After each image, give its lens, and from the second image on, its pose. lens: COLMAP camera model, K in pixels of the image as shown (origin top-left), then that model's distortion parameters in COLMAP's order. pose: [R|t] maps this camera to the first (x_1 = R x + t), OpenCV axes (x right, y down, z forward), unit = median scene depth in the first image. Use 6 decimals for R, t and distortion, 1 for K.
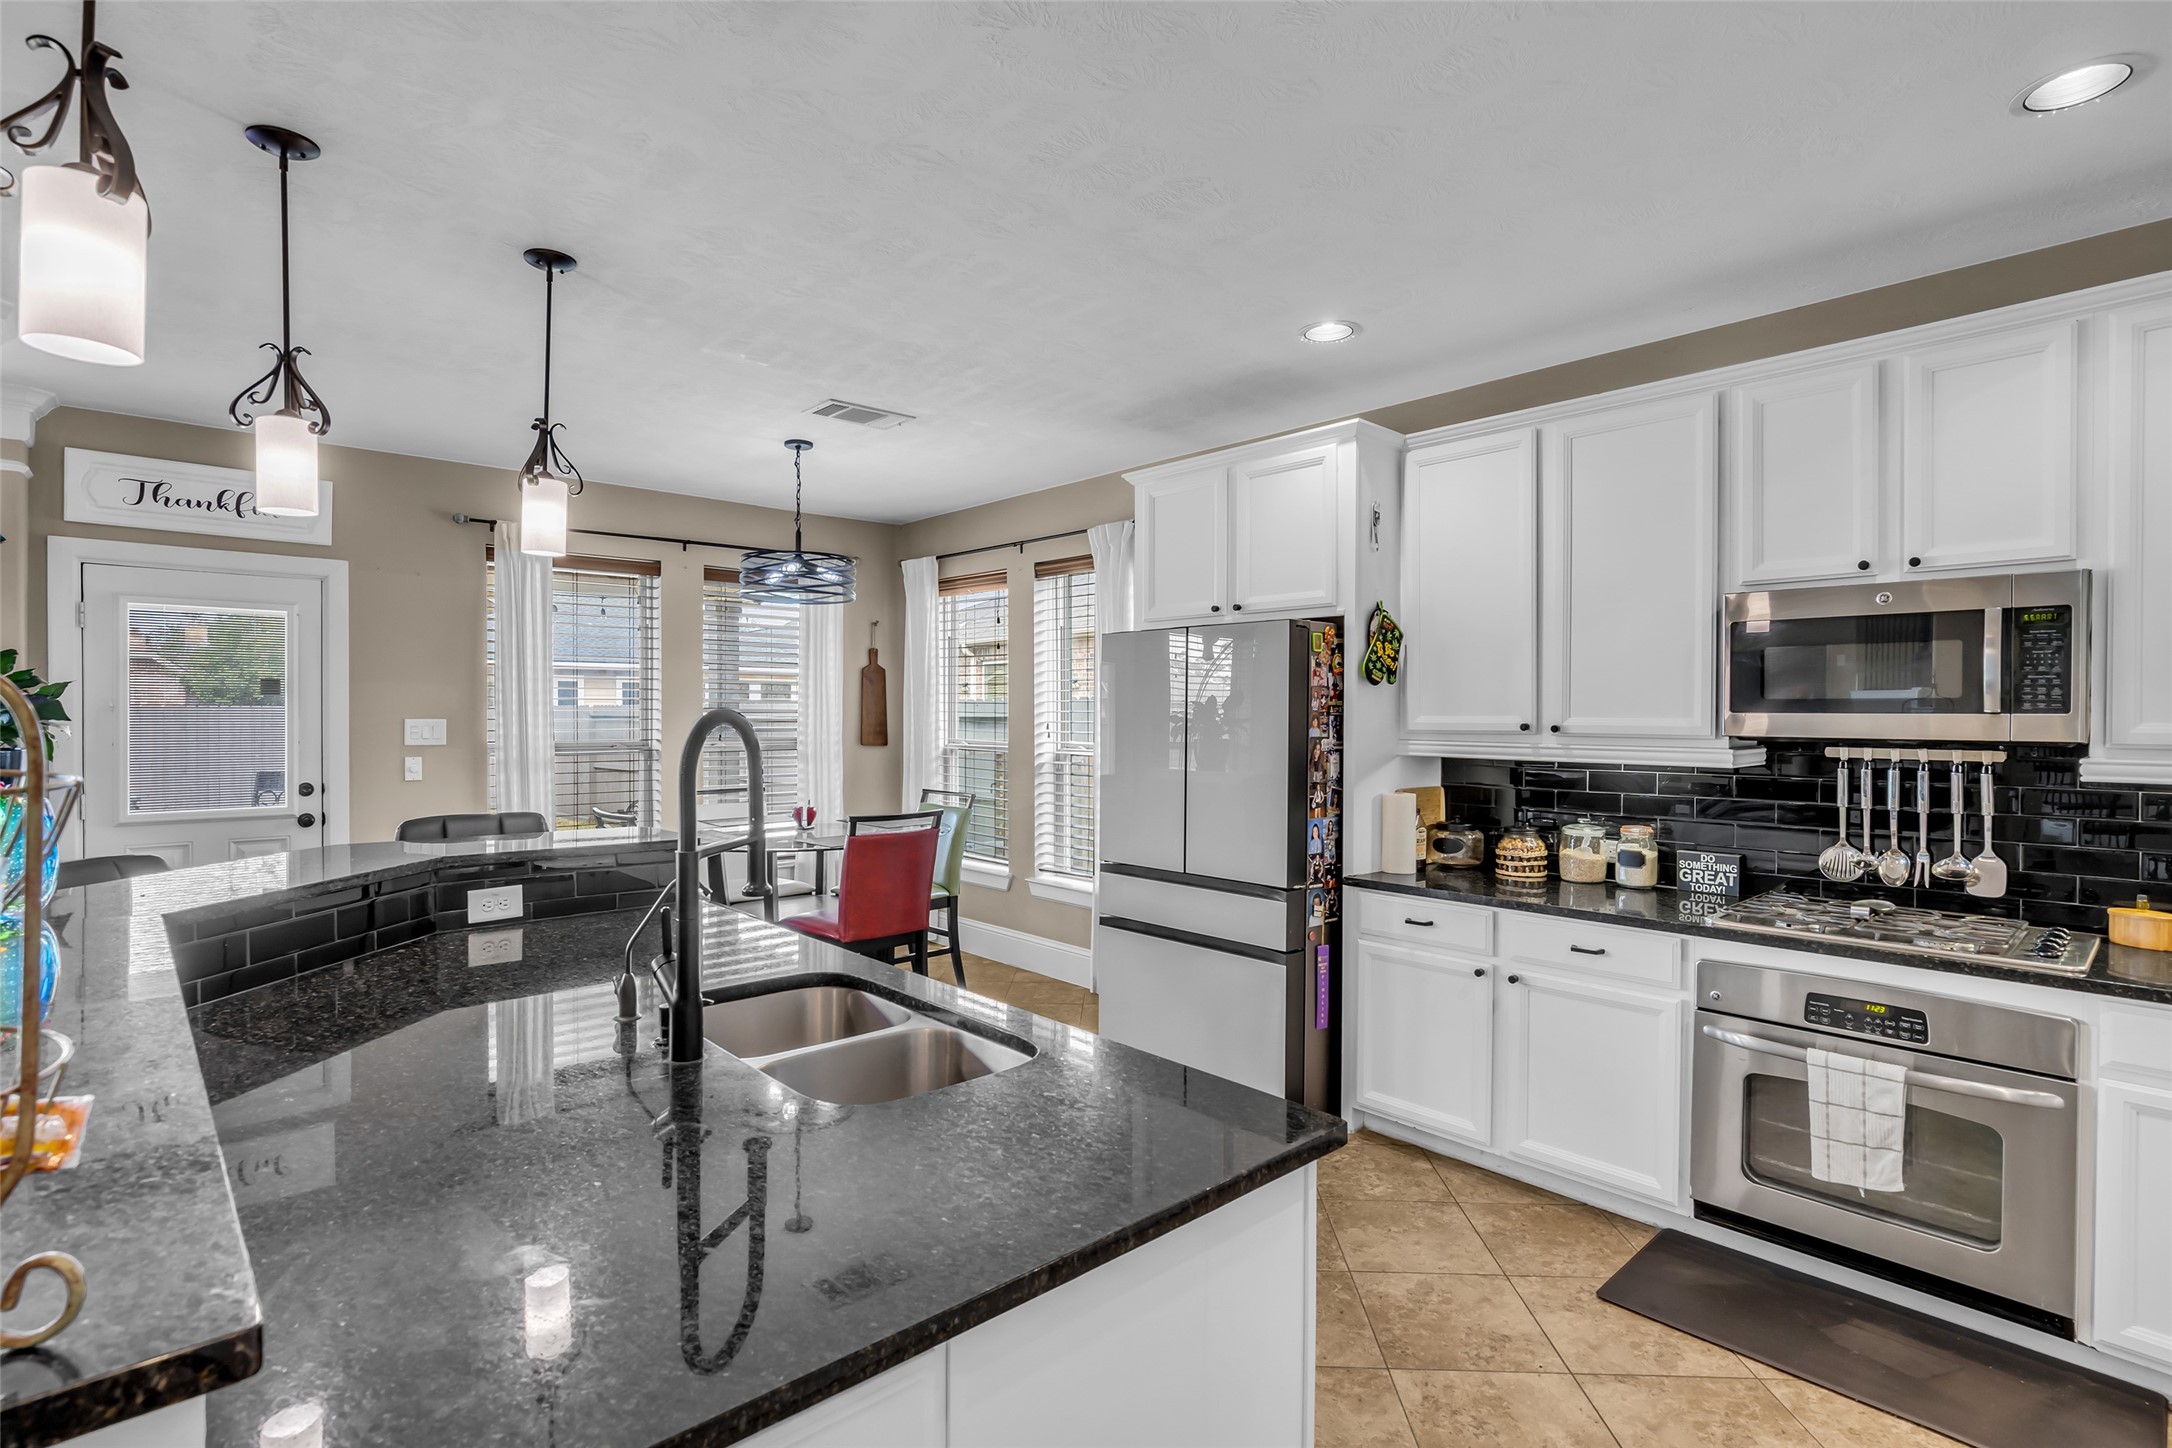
lens RADIAL K [[1023.8, 0, 1087.5], [0, 1023.8, 721.1], [0, 0, 1]] dist [-0.018788, 0.004907]
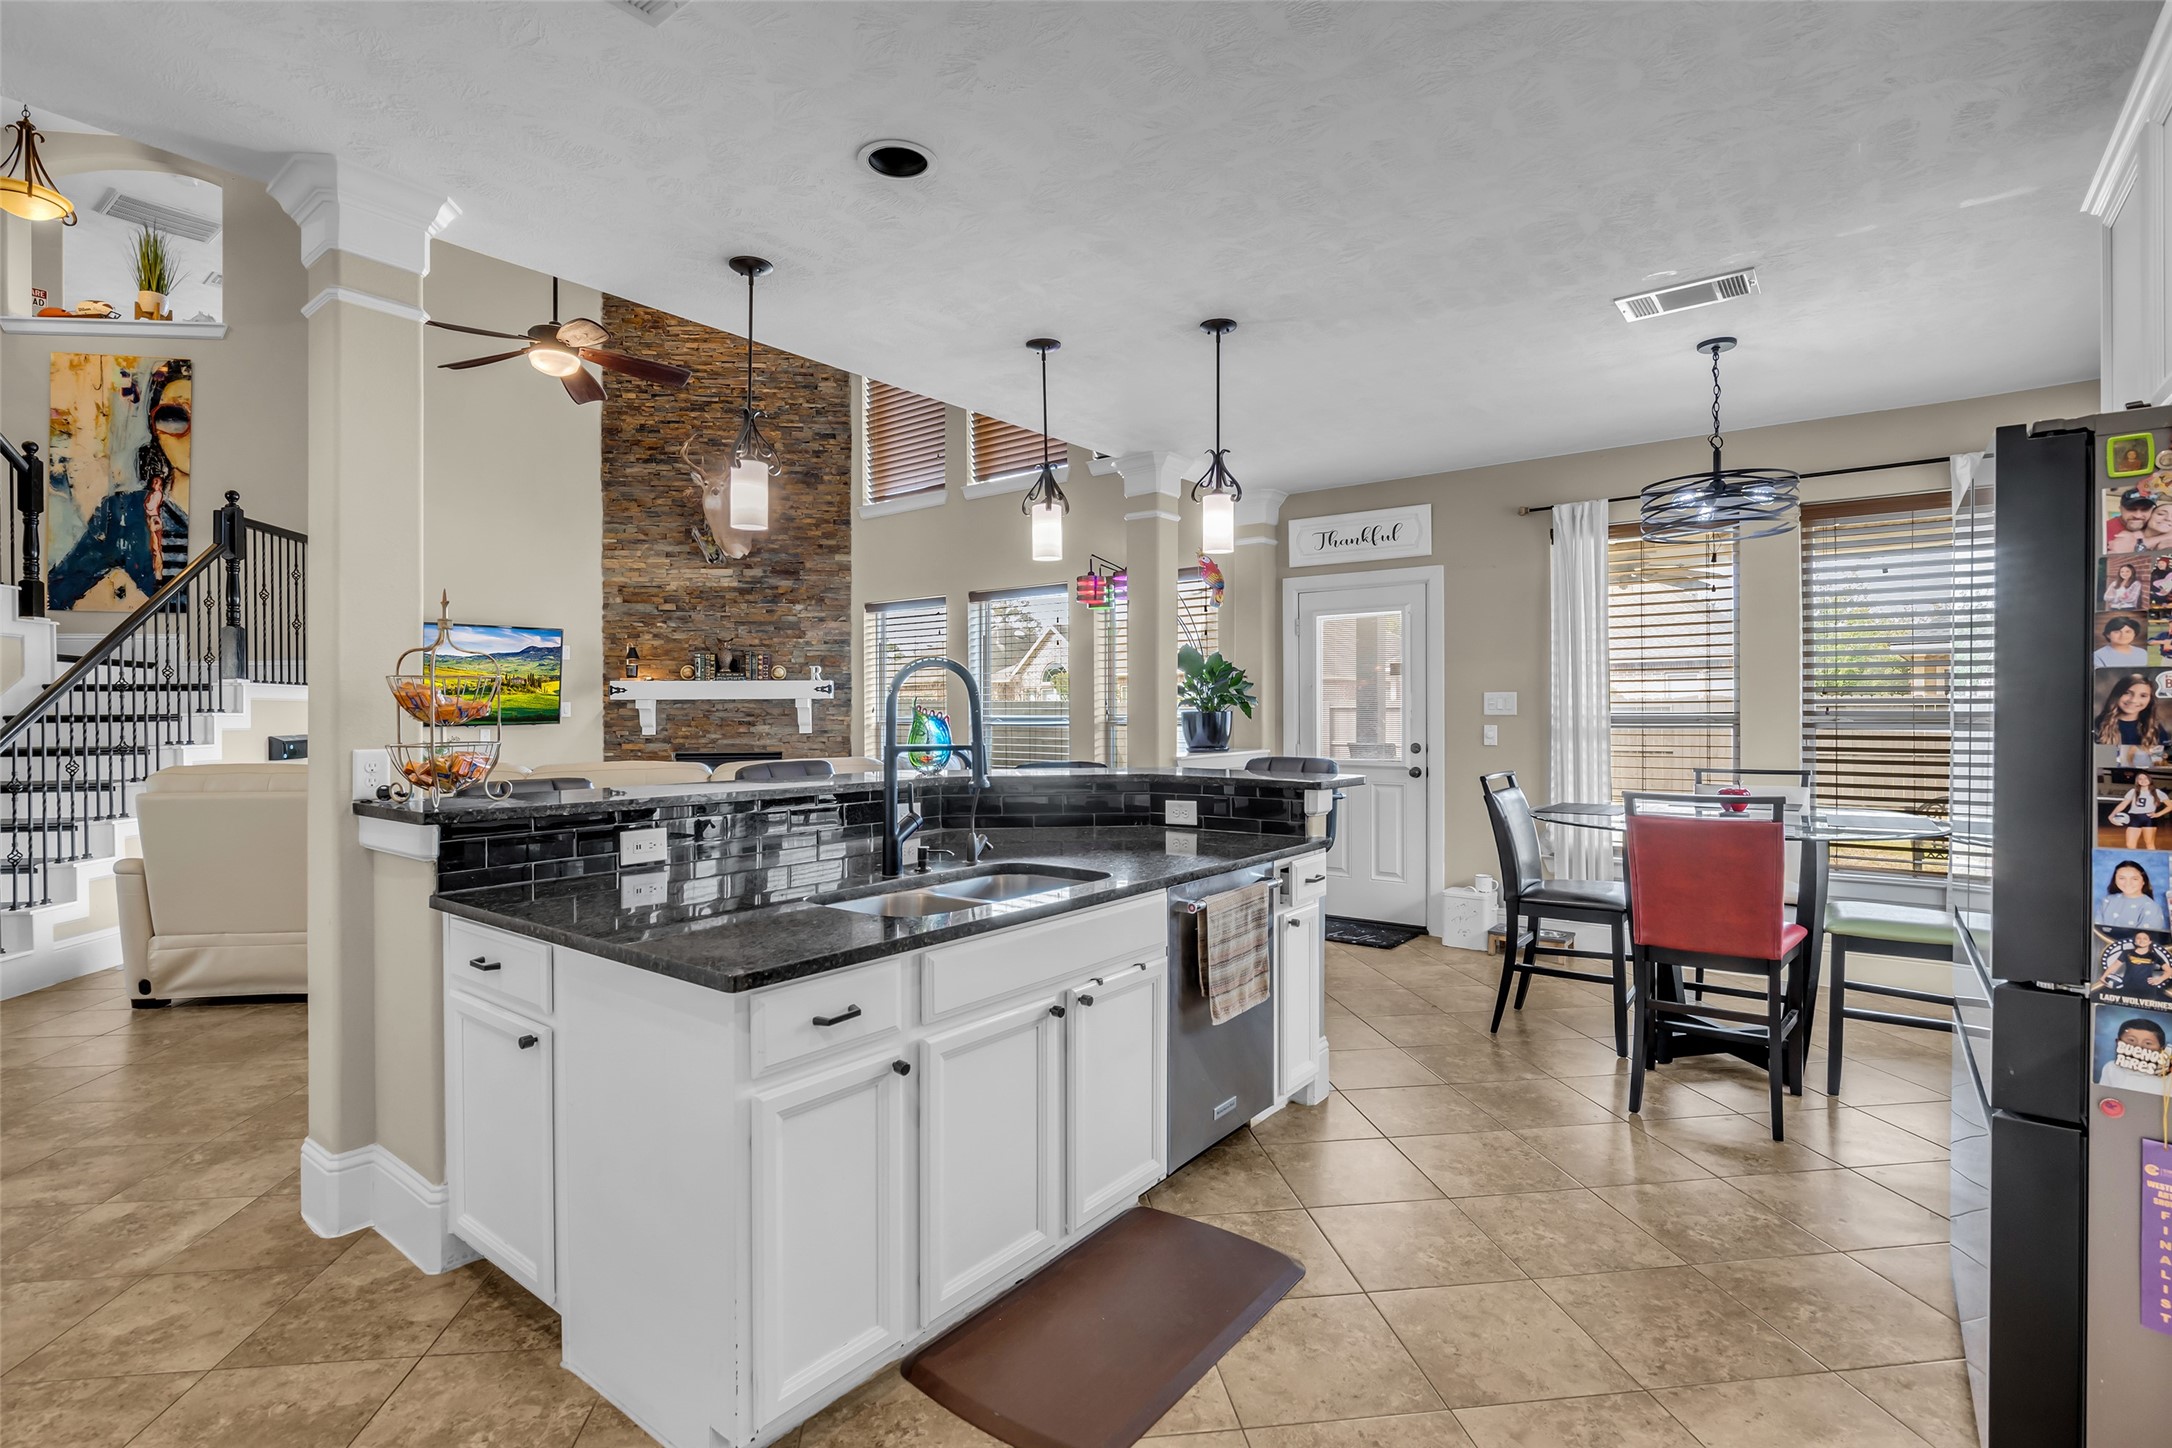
lens RADIAL K [[1023.8, 0, 1075.0], [0, 1023.8, 711.8], [0, 0, 1]] dist [-0.018788, 0.004907]
pose [[0.165646, -0.003985, -0.986177, 0.594389], [-0.002464, 0.999987, -0.004455, 0.039153], [0.986182, 0.003168, 0.165634, 0.486902]]
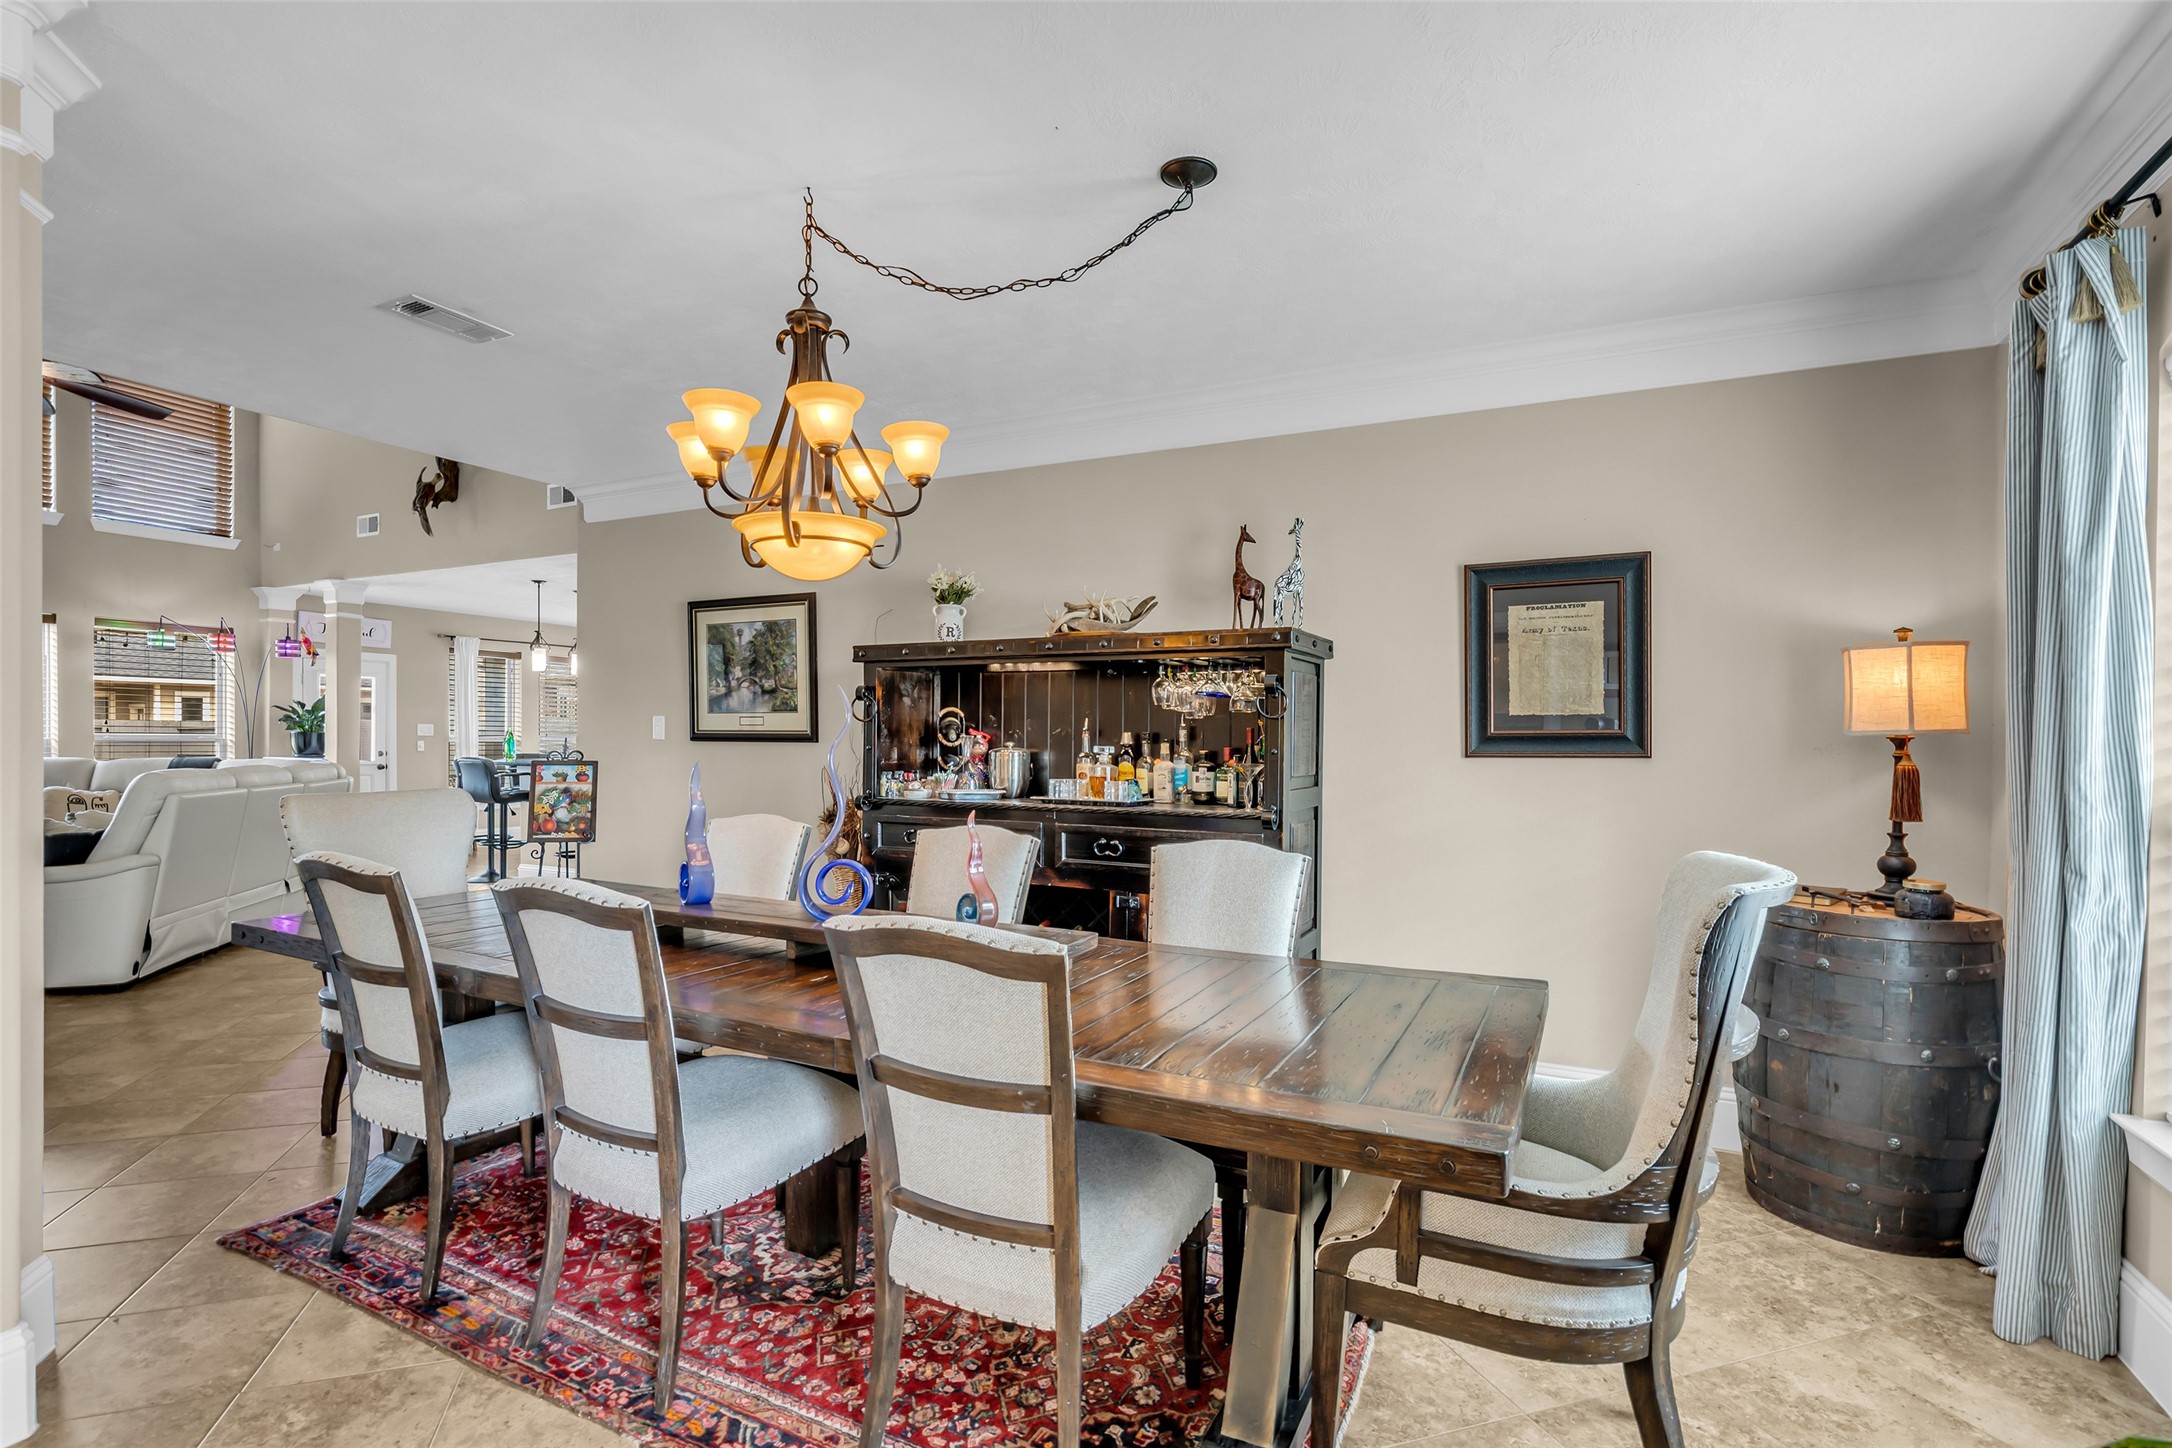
lens RADIAL K [[1023.8, 0, 1063.2], [0, 1023.8, 742.1], [0, 0, 1]] dist [-0.018788, 0.004907]
pose [[0.938820, 0.006381, 0.344349, -0.144785], [-0.005218, 0.999977, -0.004304, 0.058839], [-0.344369, 0.002244, 0.938832, -2.335522]]
